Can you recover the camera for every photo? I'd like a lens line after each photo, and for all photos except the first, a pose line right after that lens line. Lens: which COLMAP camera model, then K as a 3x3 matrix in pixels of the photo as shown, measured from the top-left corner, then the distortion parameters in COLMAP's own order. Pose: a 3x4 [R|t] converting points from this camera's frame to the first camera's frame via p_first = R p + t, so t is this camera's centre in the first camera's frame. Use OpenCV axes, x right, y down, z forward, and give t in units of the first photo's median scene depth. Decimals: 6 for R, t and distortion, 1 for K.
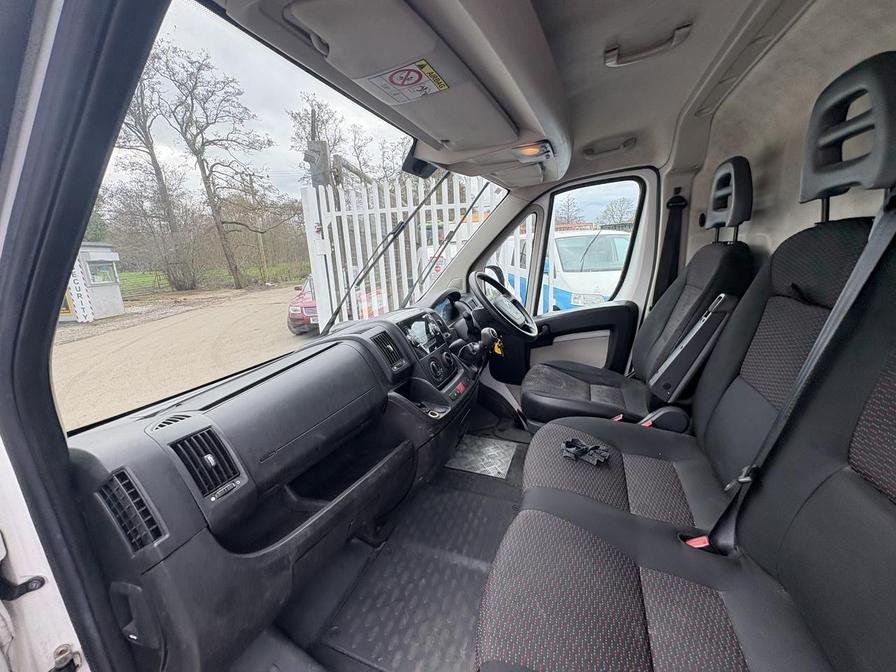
lens RADIAL K [[361.6, 0, 448.0], [0, 361.6, 336.0], [0, 0, 1]] dist [0.000130, 0.004583]
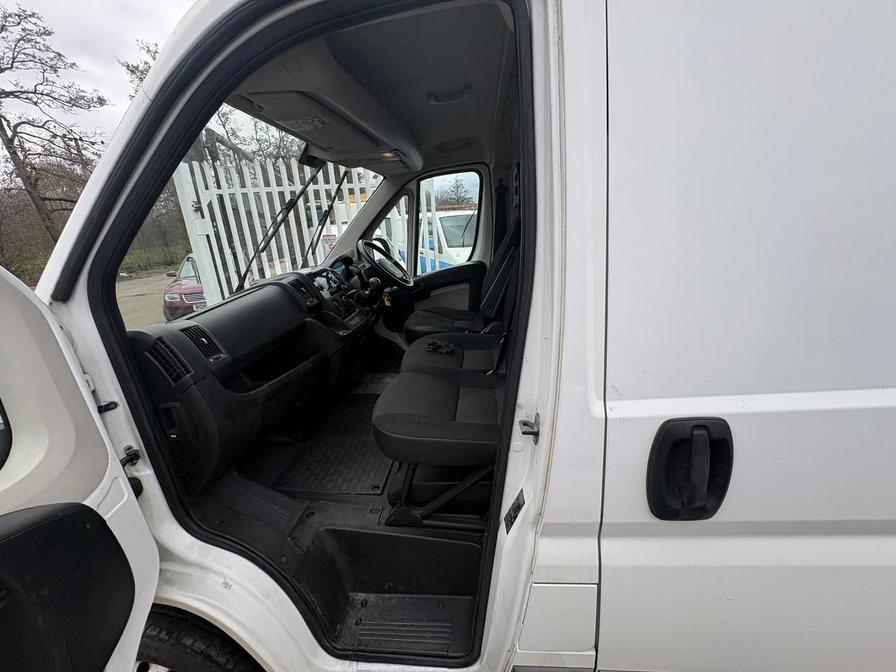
lens RADIAL K [[358.4, 0, 449.7], [0, 358.4, 334.8], [0, 0, 1]] dist [0.009069, -0.000793]
pose [[0.959863, -0.090208, 0.265565, 0.000720], [0.077352, 0.995286, 0.058500, 0.033075], [-0.269590, -0.035610, 0.962317, -0.103283]]
